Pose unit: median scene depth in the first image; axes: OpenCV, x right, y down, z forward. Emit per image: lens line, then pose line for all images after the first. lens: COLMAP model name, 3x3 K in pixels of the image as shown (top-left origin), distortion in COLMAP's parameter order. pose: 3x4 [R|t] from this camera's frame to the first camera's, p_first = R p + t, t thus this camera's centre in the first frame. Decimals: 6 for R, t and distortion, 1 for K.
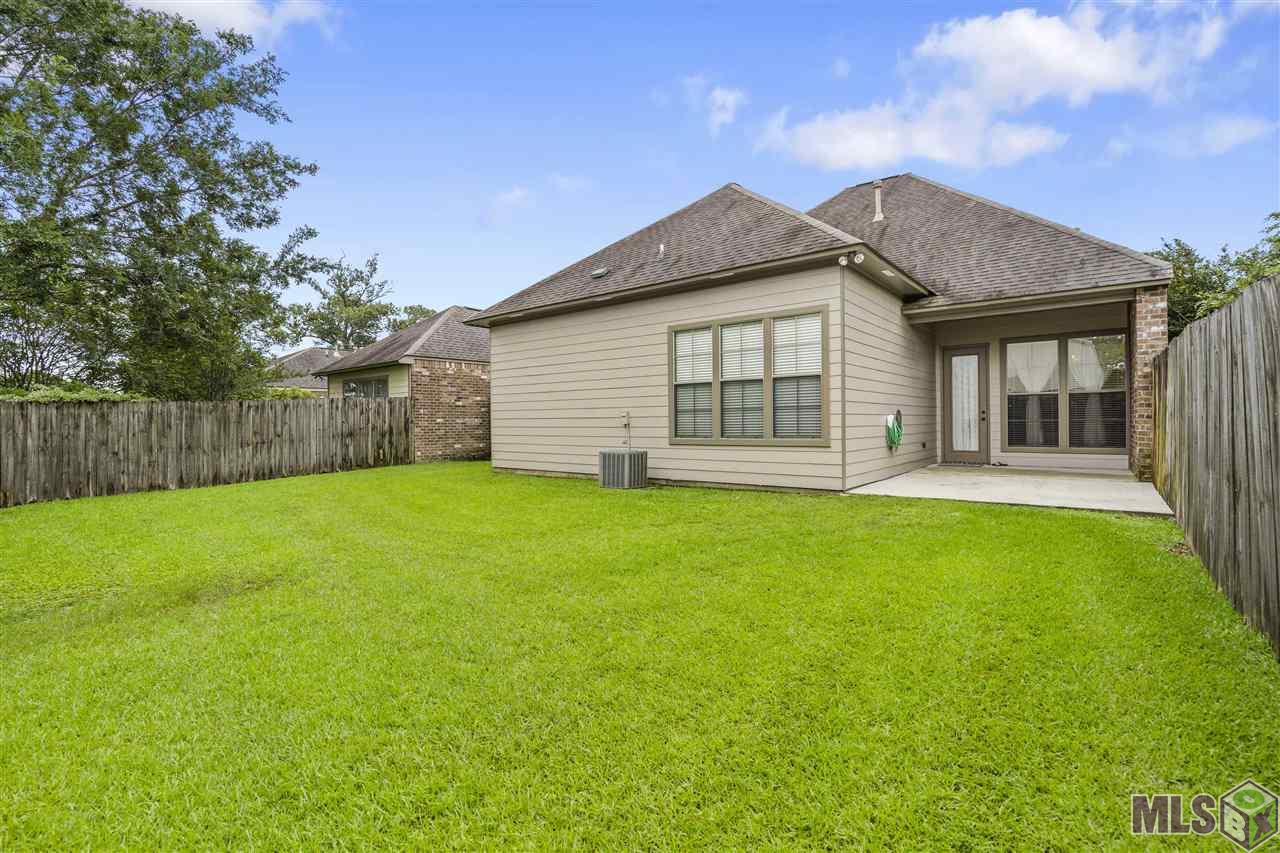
lens RADIAL K [[578.7, 0, 639.3], [0, 578.7, 423.2], [0, 0, 1]] dist [-0.003470, 0.001283]
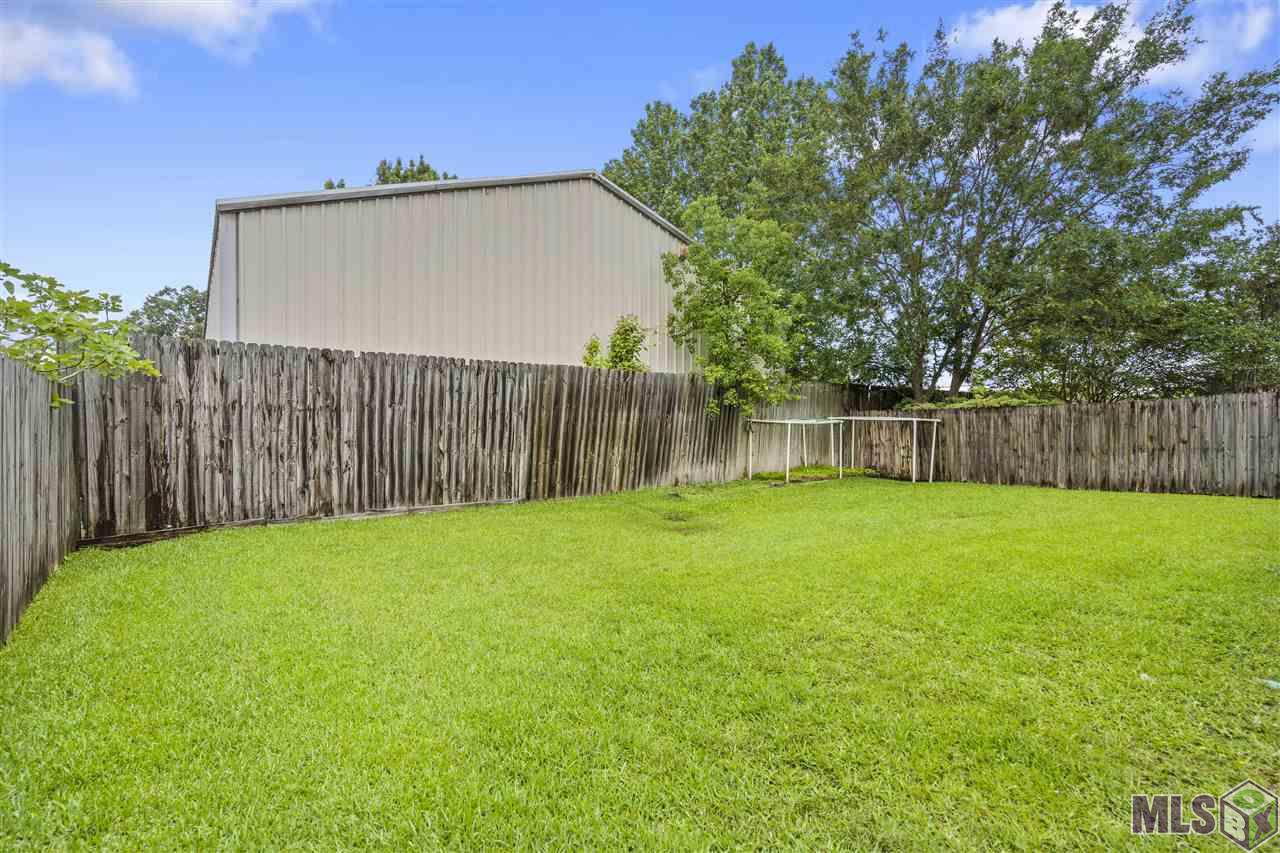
lens RADIAL K [[578.7, 0, 639.5], [0, 578.7, 423.7], [0, 0, 1]] dist [-0.003470, 0.001283]
pose [[-0.245214, 0.014827, -0.969356, 0.386713], [0.000548, 0.999885, 0.015155, -0.018222], [0.969469, 0.003185, -0.245194, 0.497935]]
